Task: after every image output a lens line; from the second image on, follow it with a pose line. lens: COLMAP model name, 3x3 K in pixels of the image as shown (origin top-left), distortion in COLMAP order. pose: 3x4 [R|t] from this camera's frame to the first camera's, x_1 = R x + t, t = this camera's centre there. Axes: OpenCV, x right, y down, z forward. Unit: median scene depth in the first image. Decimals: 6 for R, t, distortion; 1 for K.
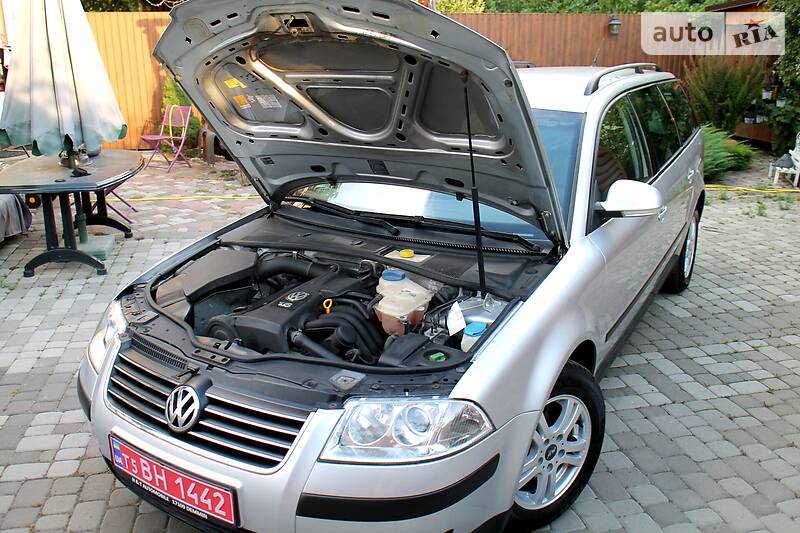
lens RADIAL K [[669.5, 0, 401.2], [0, 669.5, 265.1], [0, 0, 1]] dist [-0.047260, -0.007382]
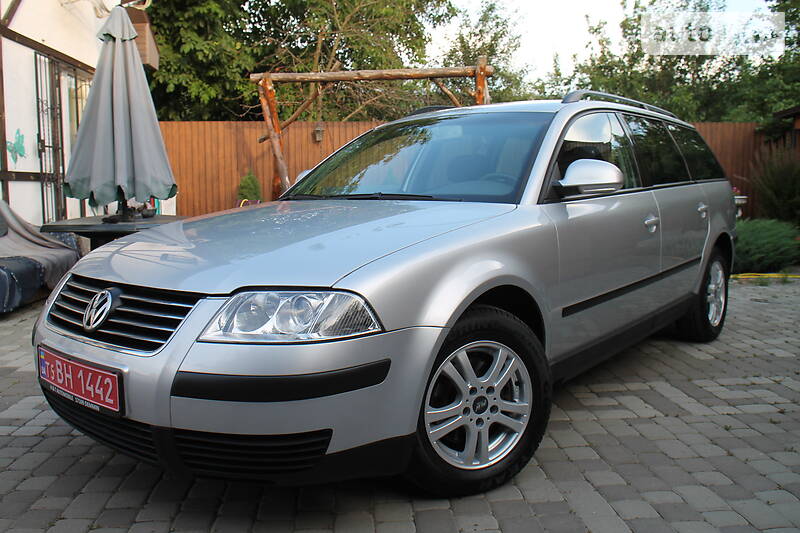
lens RADIAL K [[669.5, 0, 401.6], [0, 669.5, 261.8], [0, 0, 1]] dist [-0.047260, -0.007382]
pose [[0.990220, 0.011743, -0.139018, 0.230263], [-0.040259, 0.978113, -0.204143, 0.265043], [0.133578, 0.207743, 0.969020, 0.026952]]
